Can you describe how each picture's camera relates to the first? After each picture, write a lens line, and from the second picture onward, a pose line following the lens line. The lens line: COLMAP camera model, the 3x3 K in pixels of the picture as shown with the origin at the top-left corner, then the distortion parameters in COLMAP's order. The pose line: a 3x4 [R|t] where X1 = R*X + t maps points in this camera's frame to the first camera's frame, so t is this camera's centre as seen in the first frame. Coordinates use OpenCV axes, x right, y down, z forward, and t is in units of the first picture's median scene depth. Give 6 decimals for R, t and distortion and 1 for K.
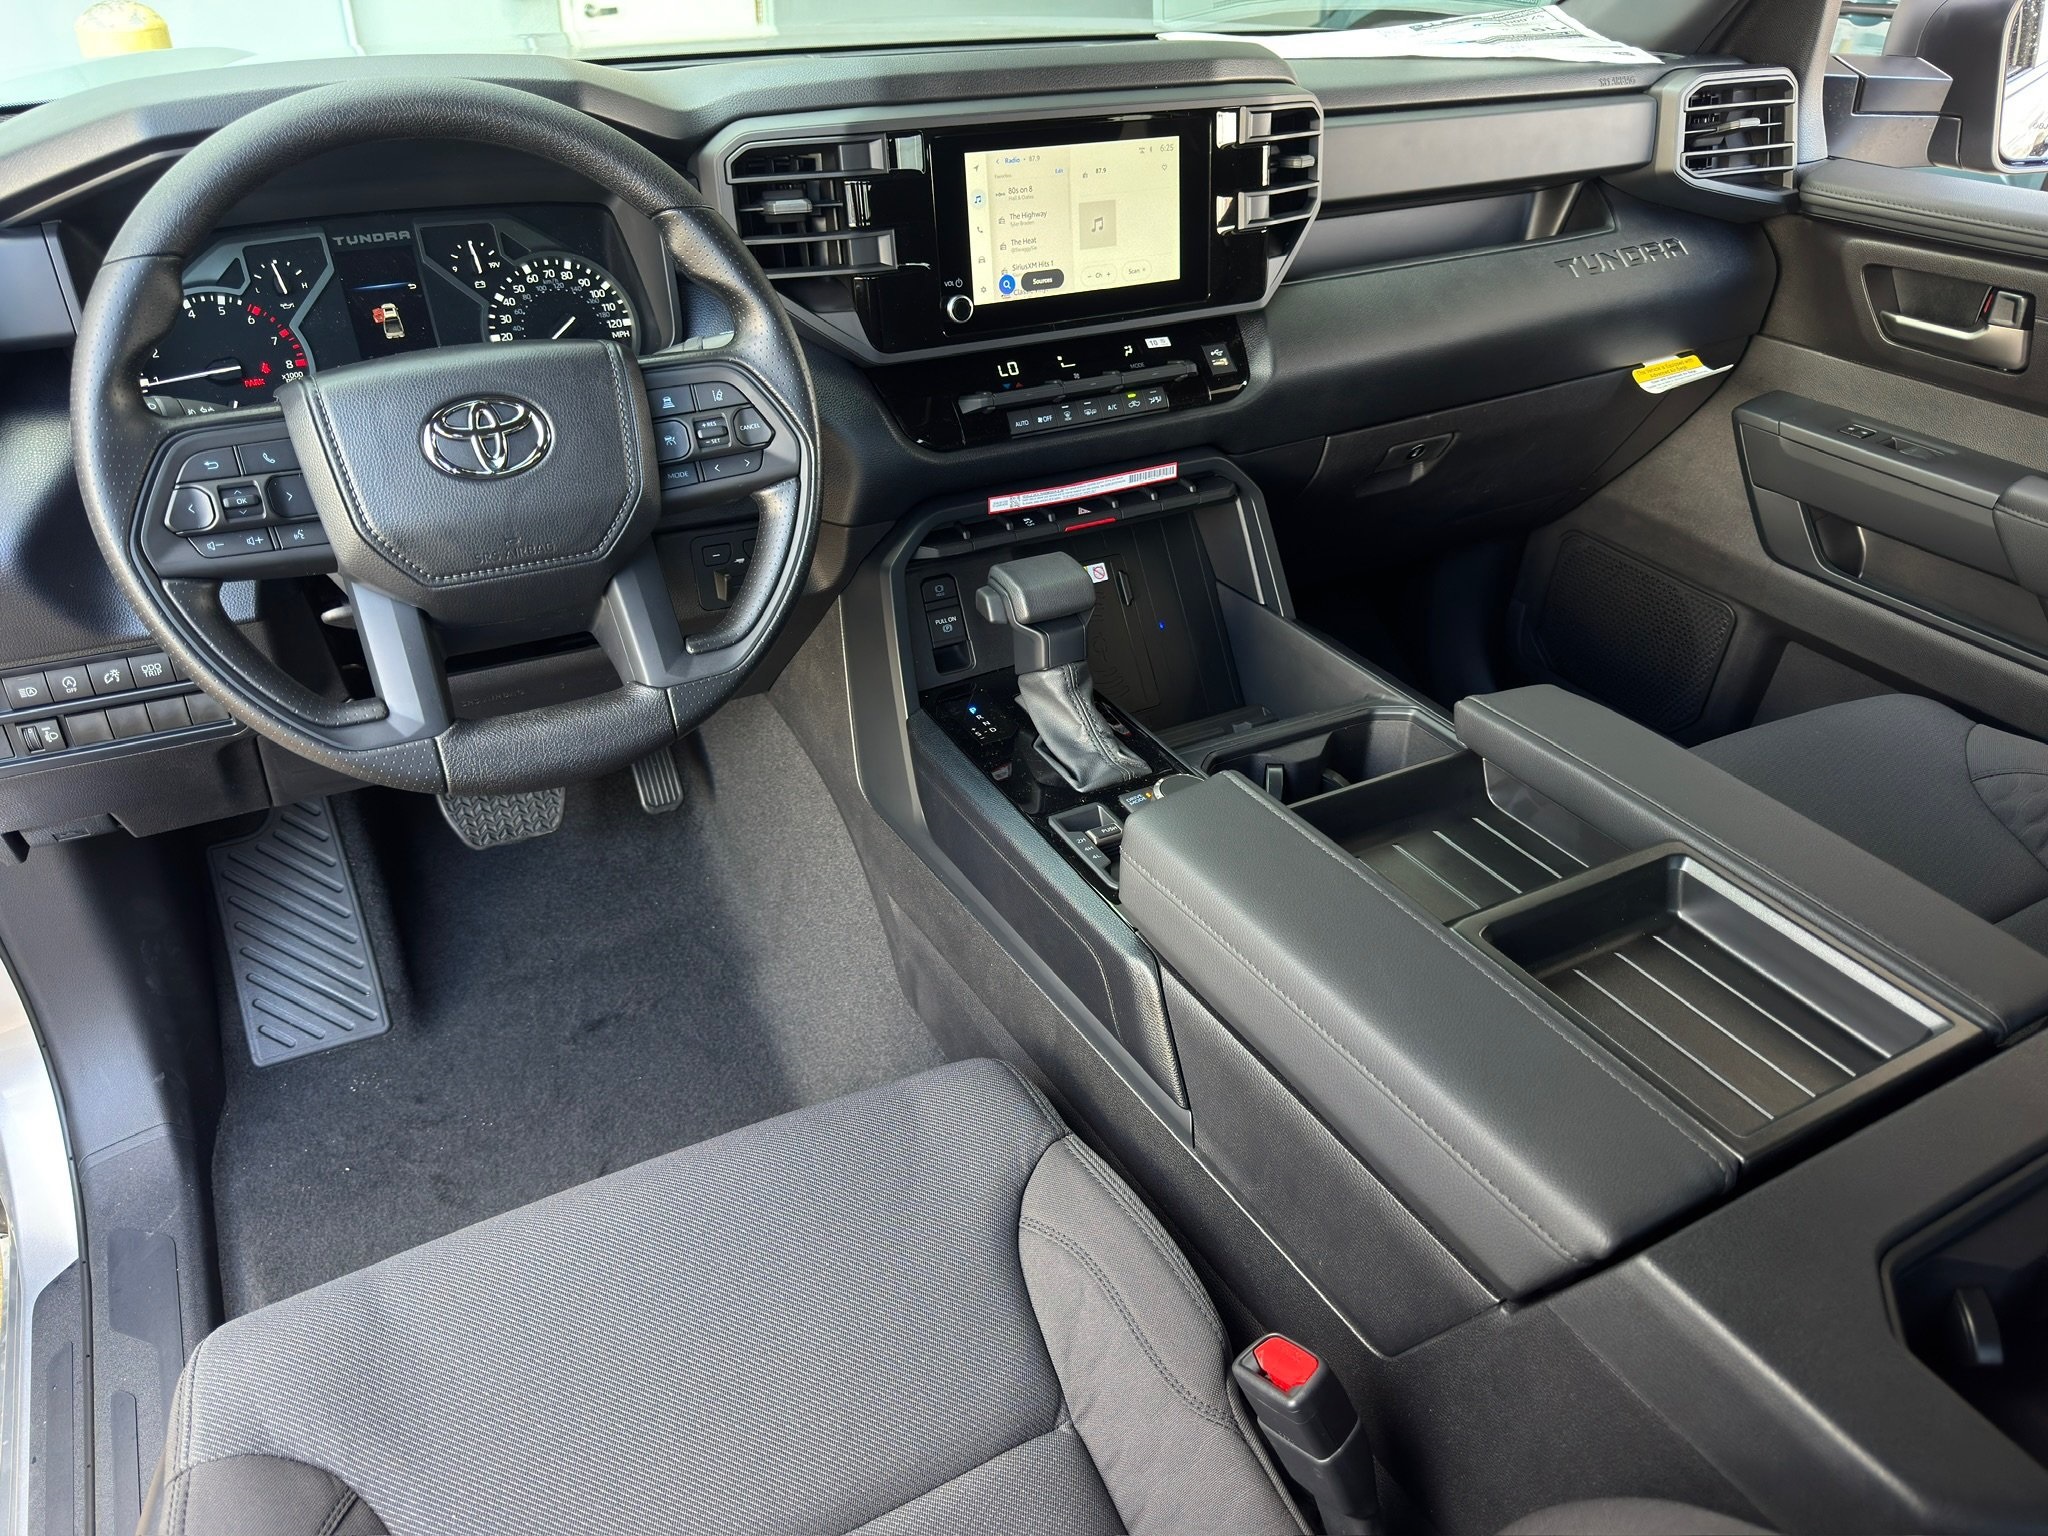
lens RADIAL K [[1436.7, 0, 1024.0], [0, 1436.7, 768.0], [0, 0, 1]] dist [0.126318, -0.242333]
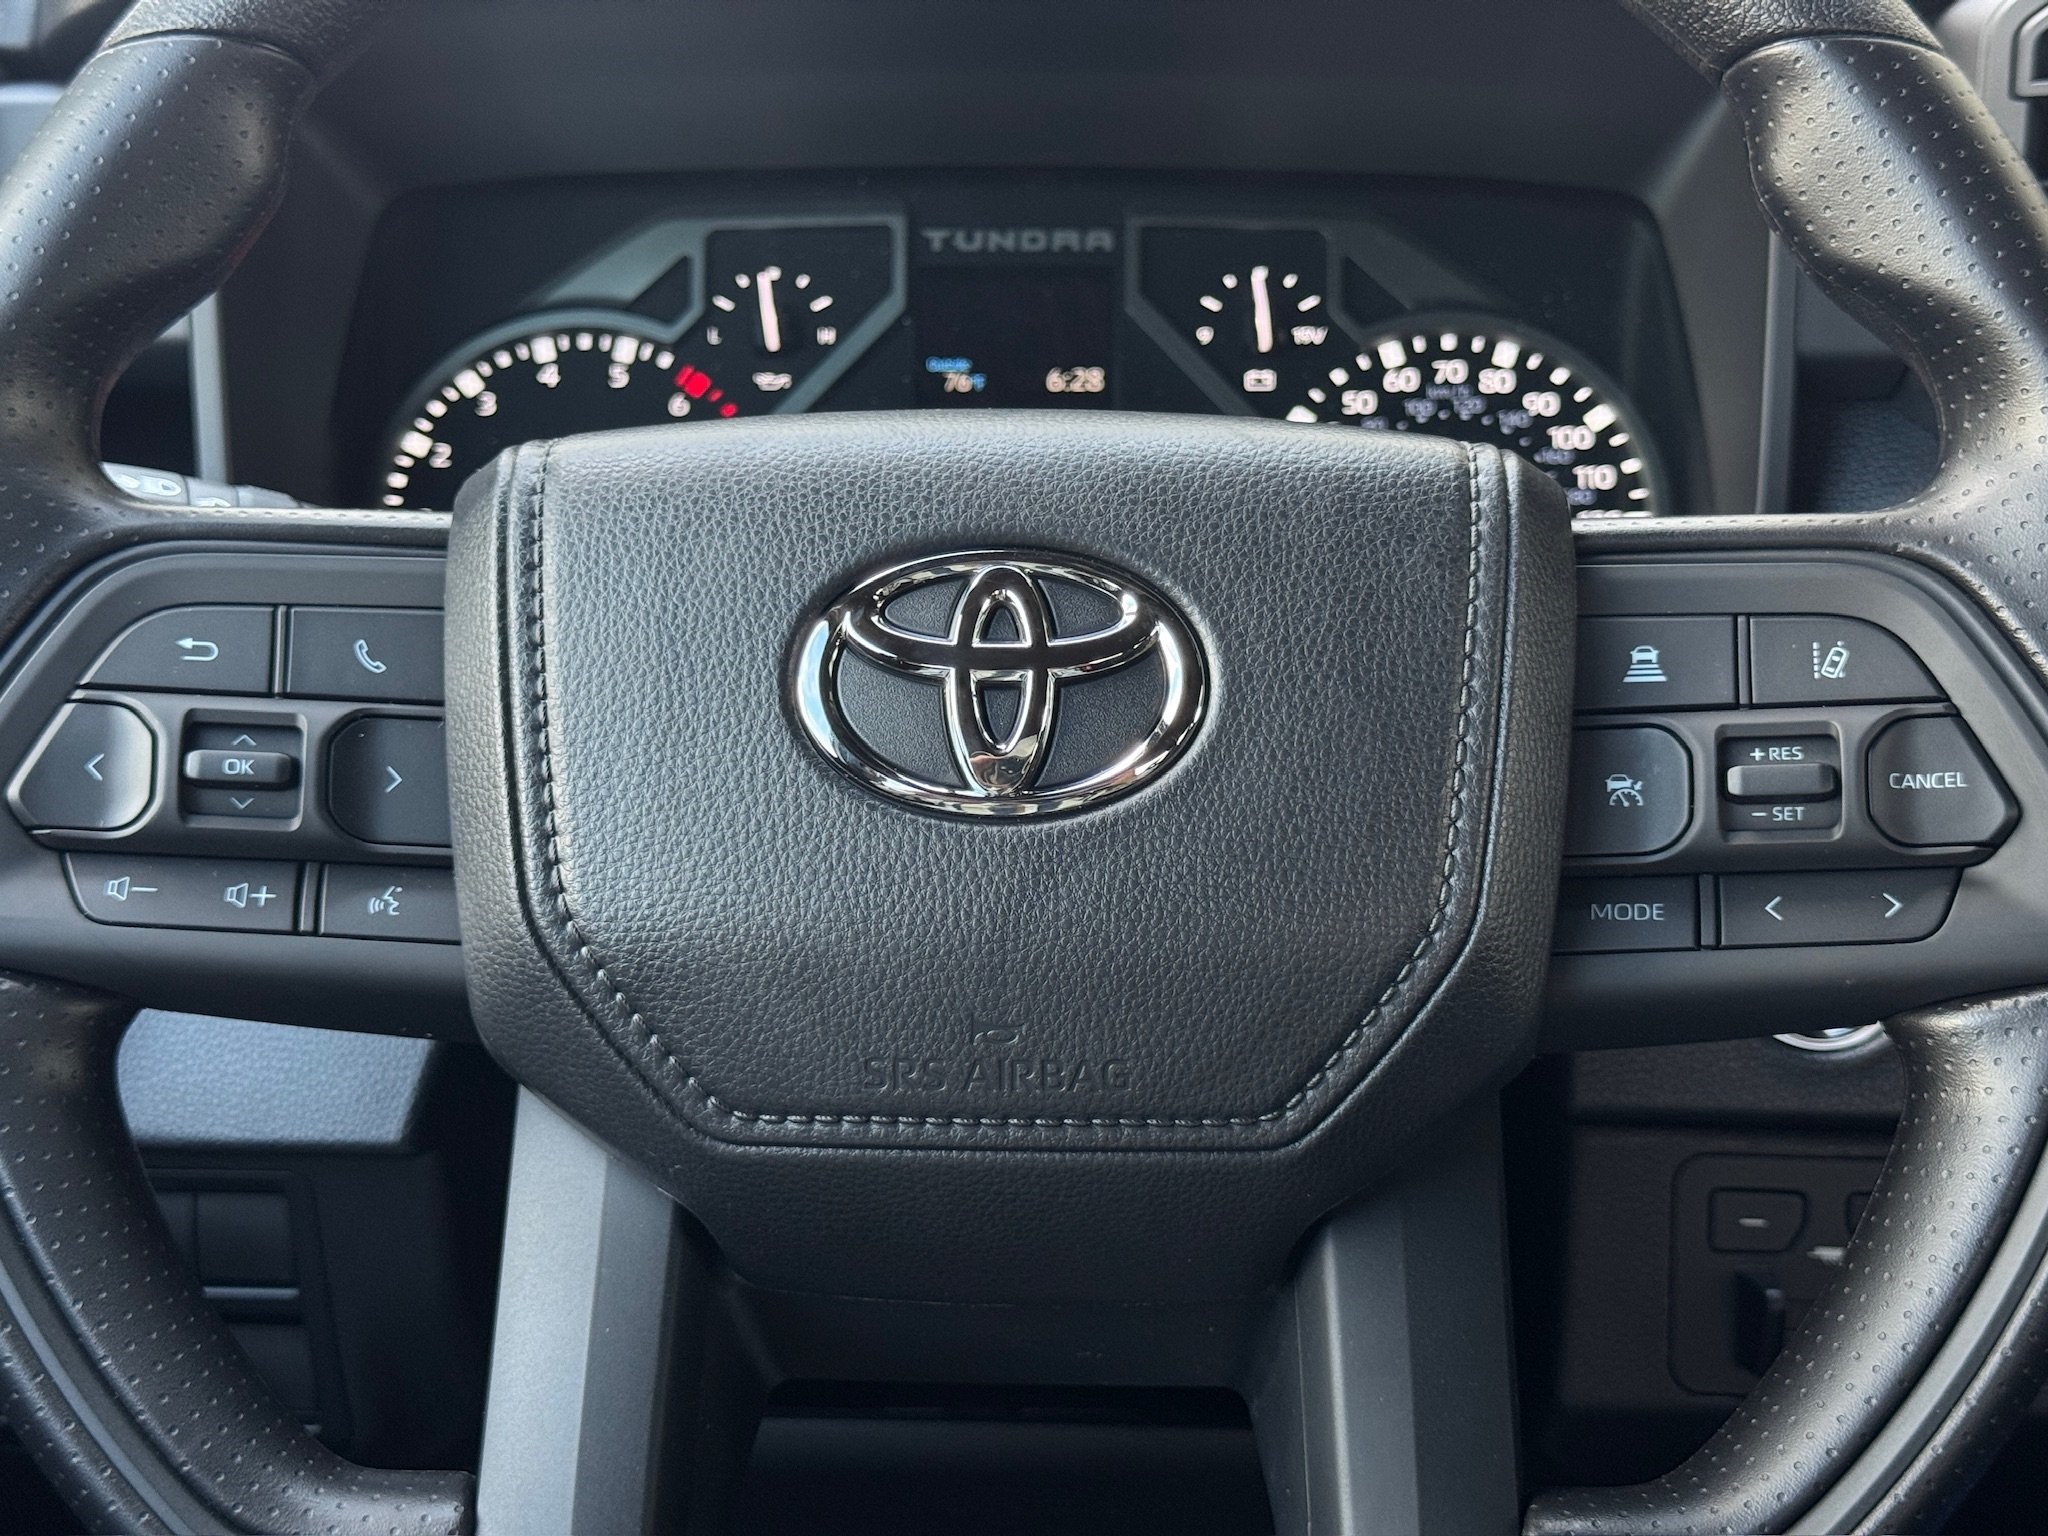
lens RADIAL K [[2923.9, 0, 1024.0], [0, 2923.9, 768.0], [0, 0, 1]] dist [0.213263, -0.417666]
pose [[0.868493, 0.116969, -0.481703, -0.056735], [-0.252364, 0.940733, -0.226571, -0.057384], [0.426652, 0.318340, 0.846539, 0.378139]]
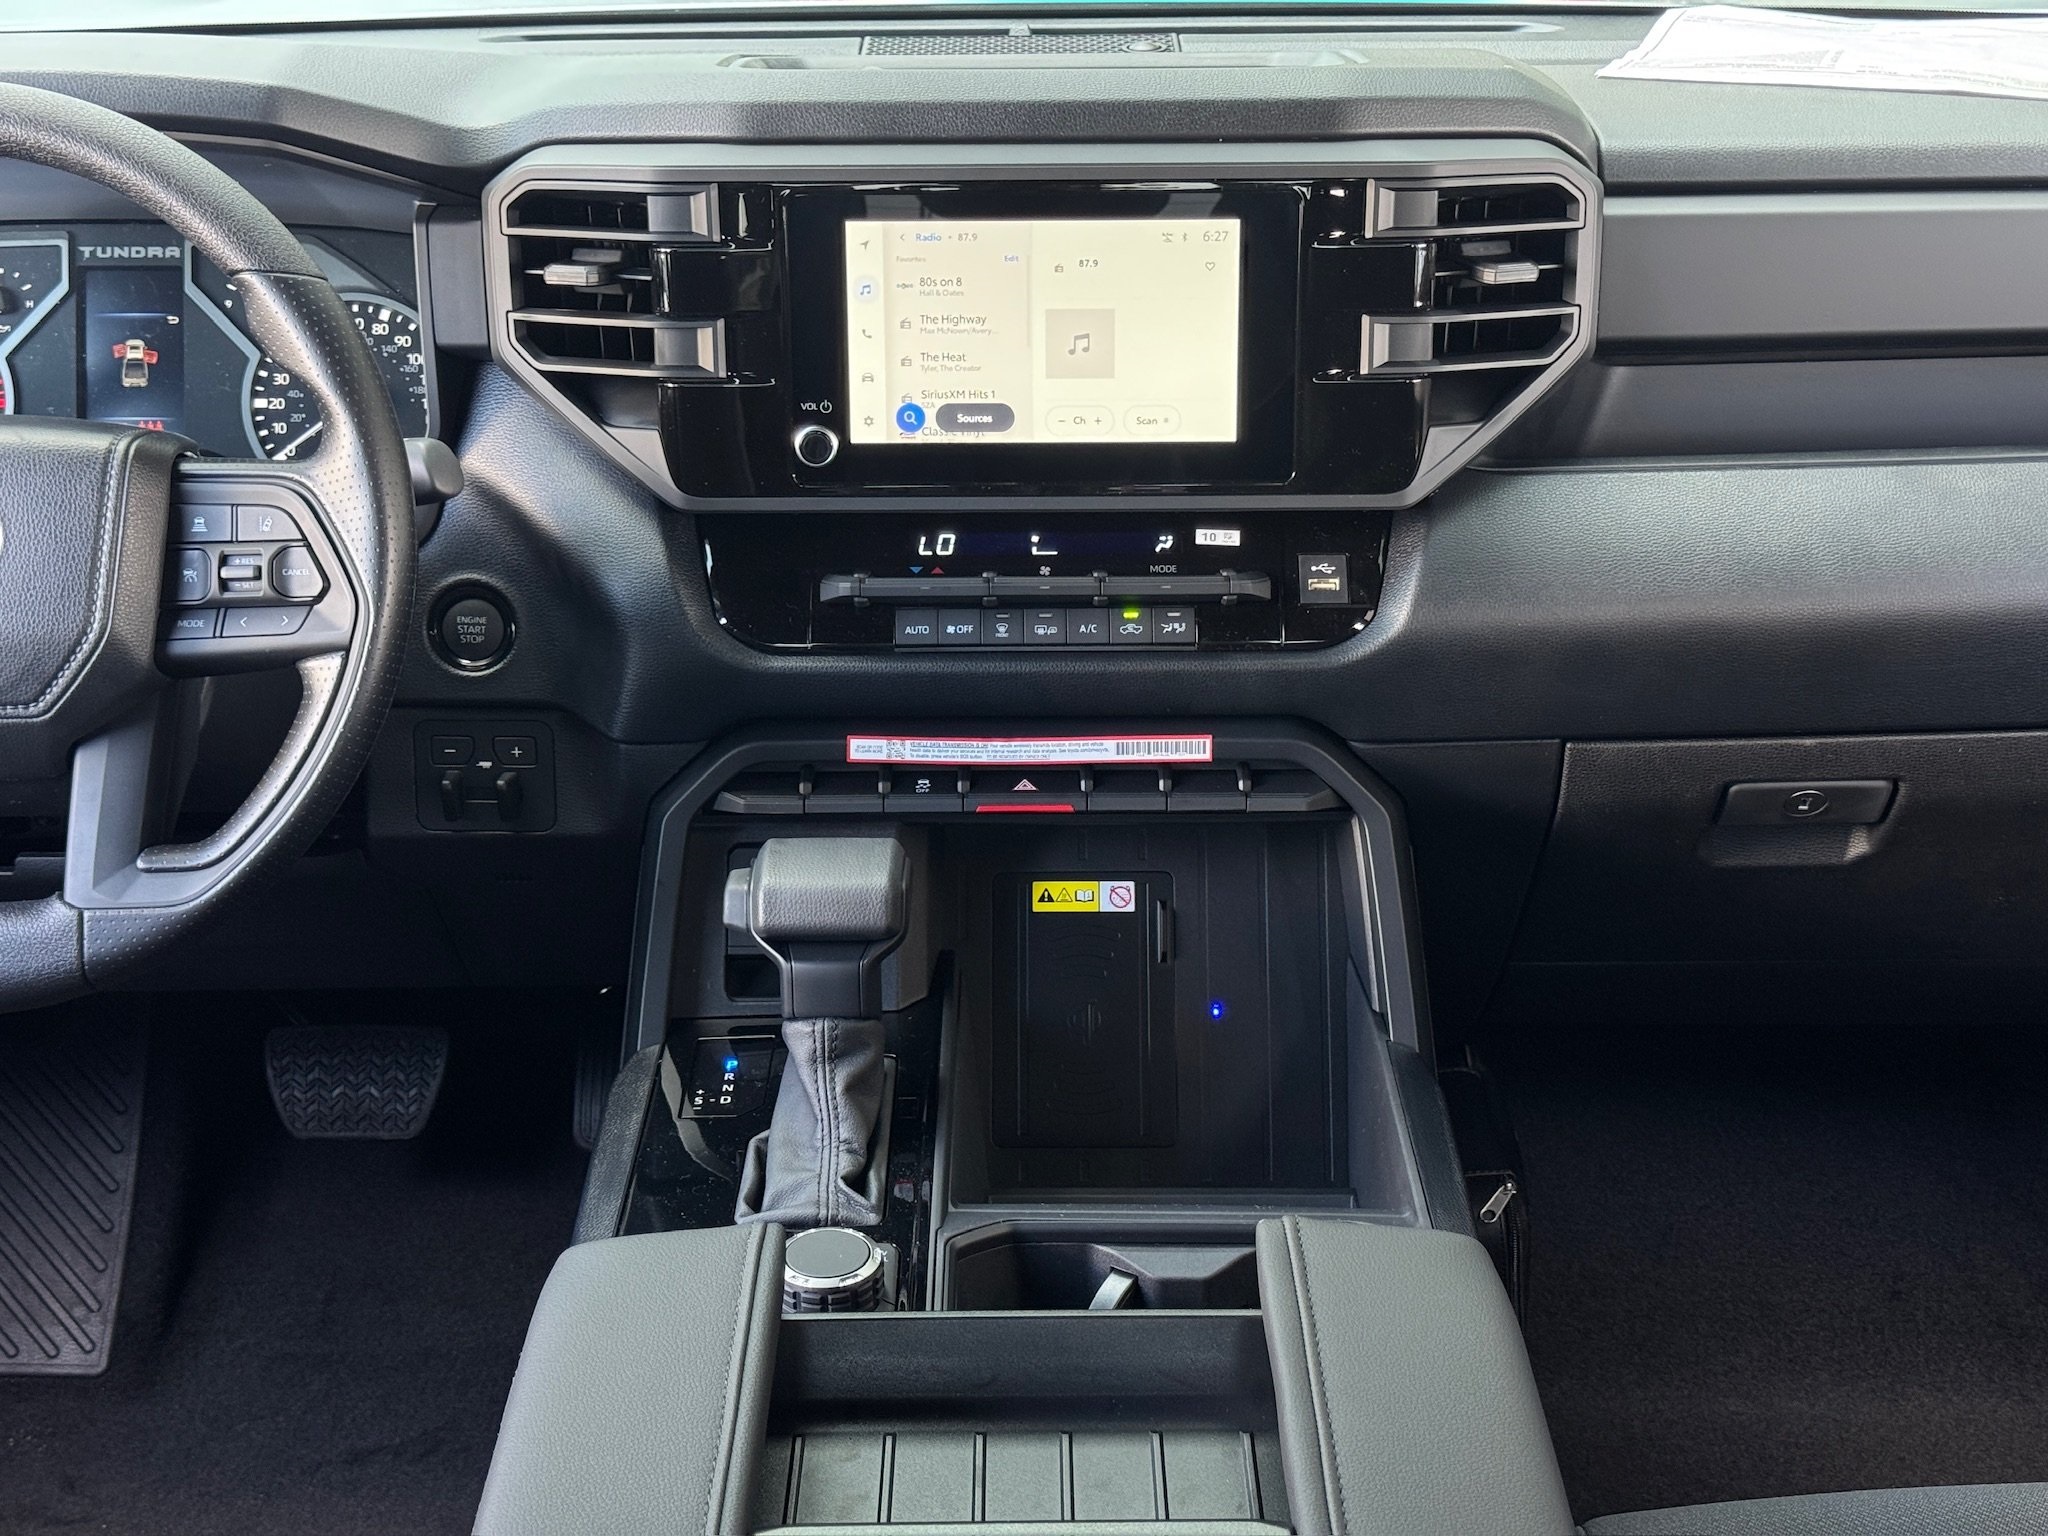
lens RADIAL K [[2923.9, 0, 1024.0], [0, 2923.9, 768.0], [0, 0, 1]] dist [0.213263, -0.417666]
pose [[0.870763, 0.175593, -0.459281, 0.655140], [-0.243409, 0.965517, -0.092348, -0.080114], [0.427228, 0.192207, 0.883478, -0.081904]]
